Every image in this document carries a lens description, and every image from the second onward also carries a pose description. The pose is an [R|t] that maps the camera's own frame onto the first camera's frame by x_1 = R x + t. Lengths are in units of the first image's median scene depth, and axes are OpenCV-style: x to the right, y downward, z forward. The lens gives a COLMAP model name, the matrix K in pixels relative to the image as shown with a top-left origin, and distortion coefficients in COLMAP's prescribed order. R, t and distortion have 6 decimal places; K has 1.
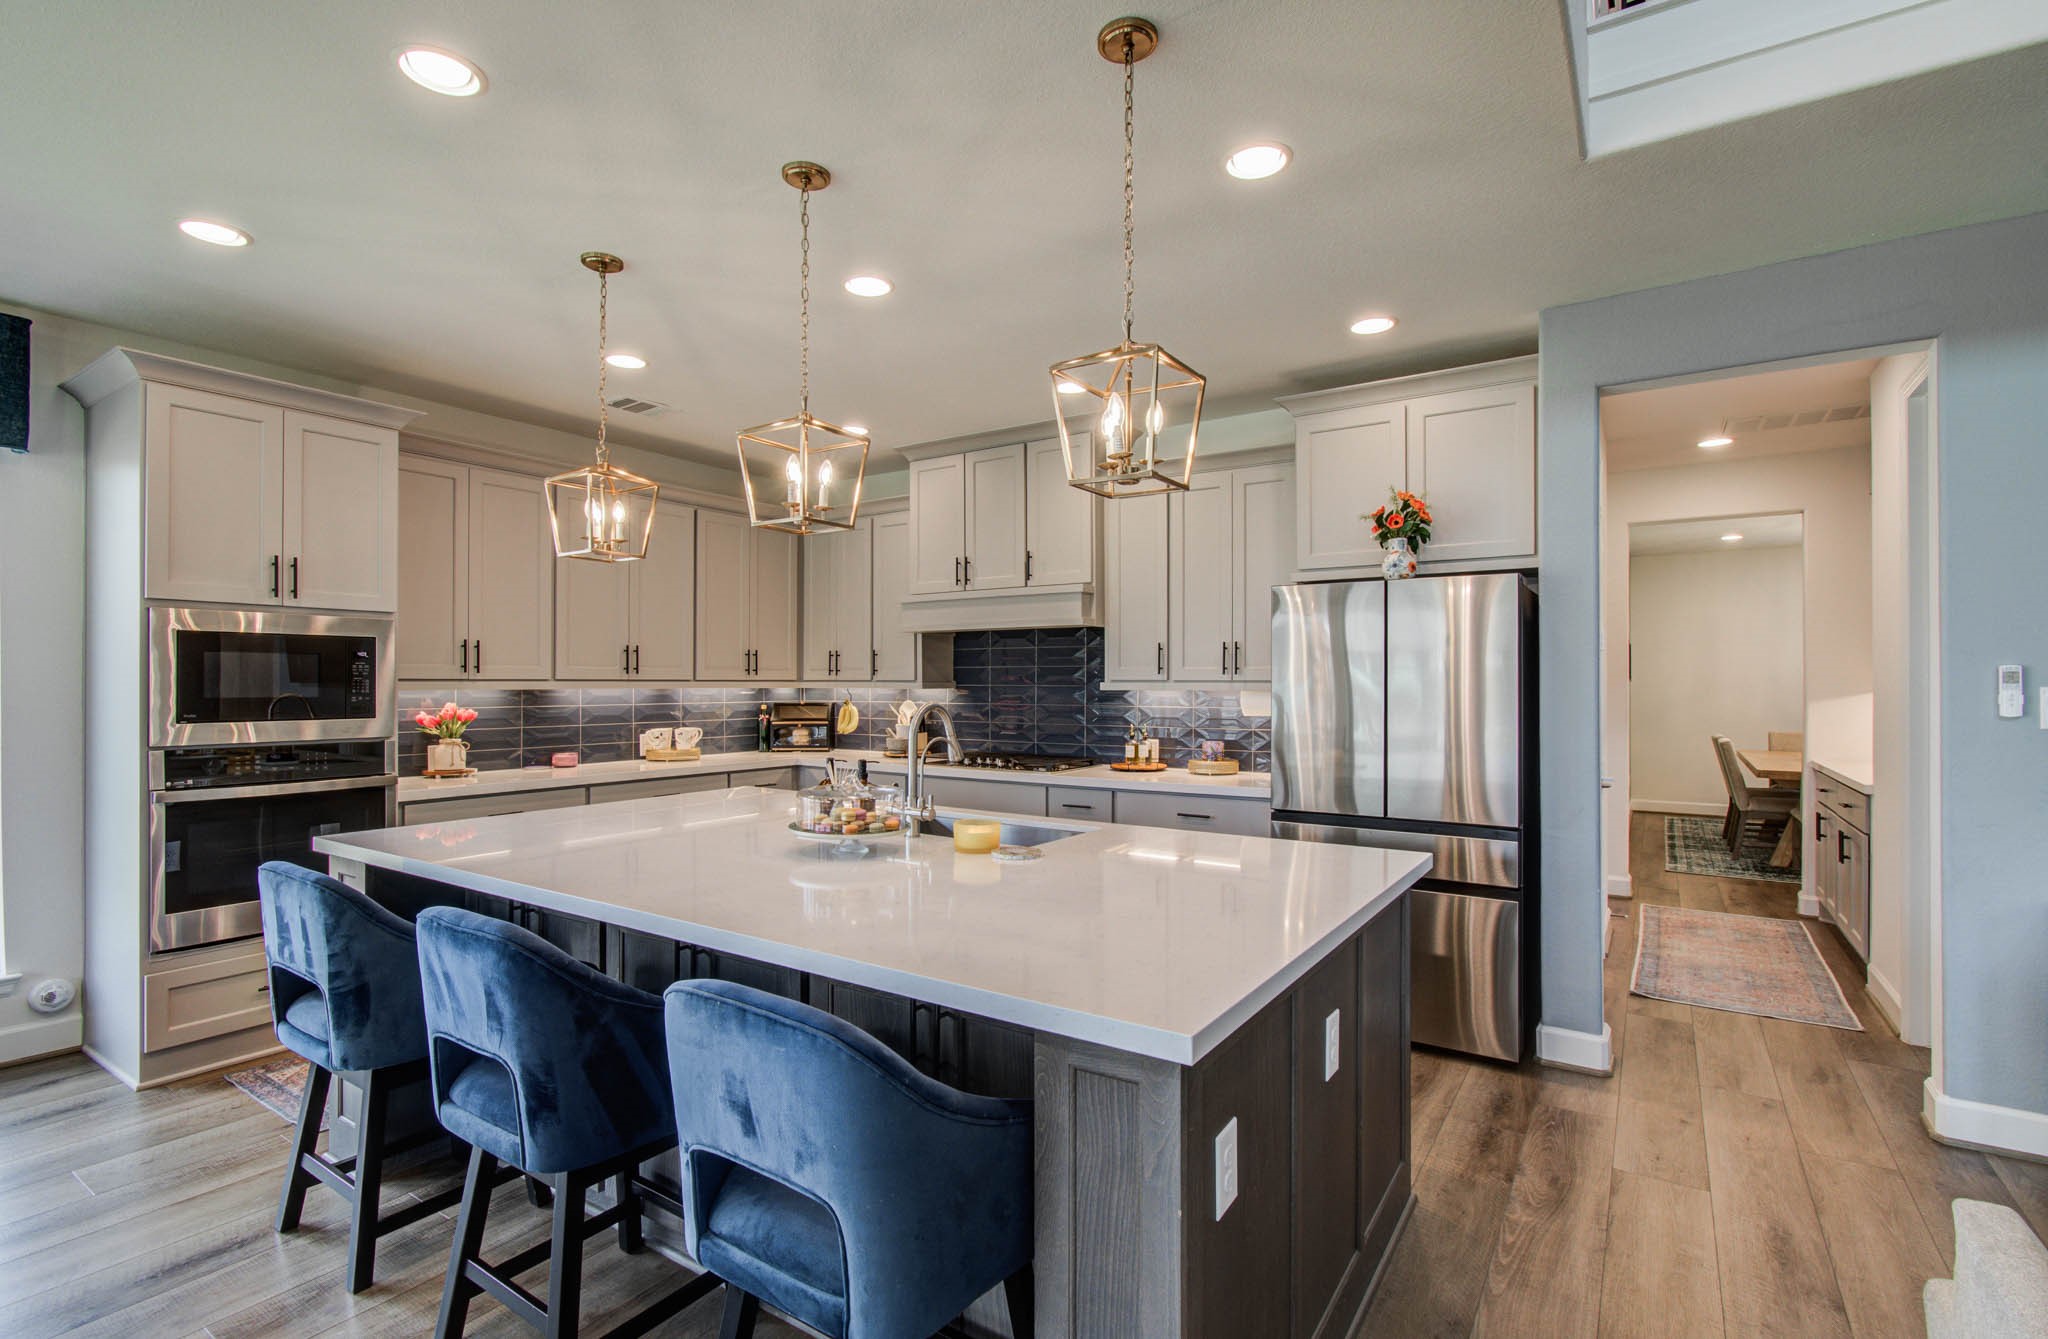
lens RADIAL K [[941.7, 0, 1024.0], [0, 941.7, 669.5], [0, 0, 1]] dist [0.000708, 0.000058]
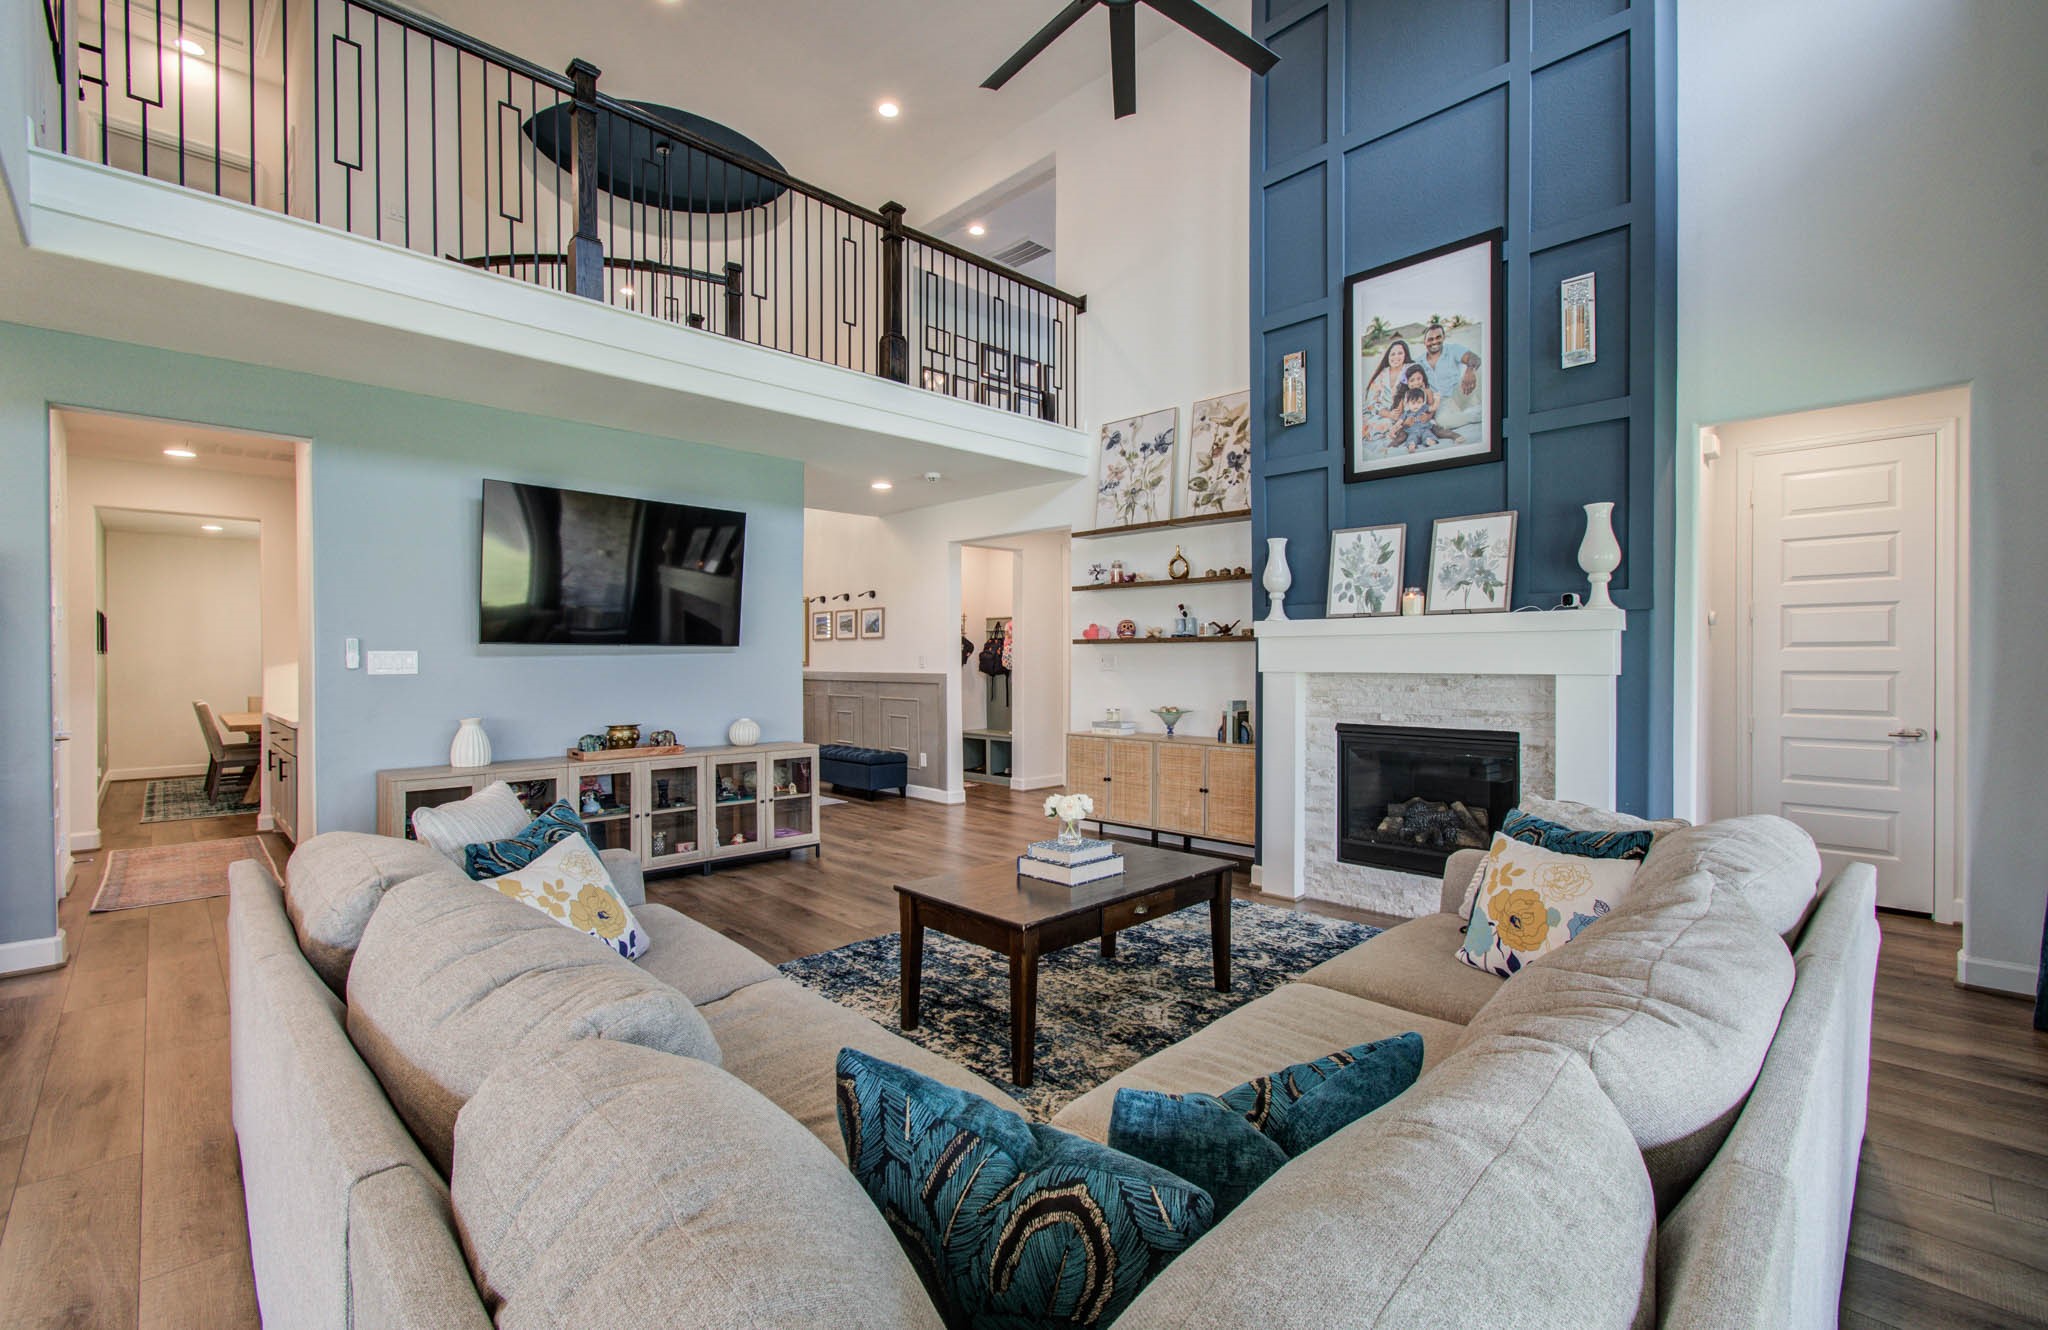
lens RADIAL K [[885.3, 0, 1024.0], [0, 885.3, 665.0], [0, 0, 1]] dist [-0.001356, -0.000092]
pose [[0.203138, -0.012472, 0.979071, -0.157637], [-0.007894, 0.999866, 0.014375, 0.006666], [-0.979118, -0.010649, 0.203012, -0.290680]]
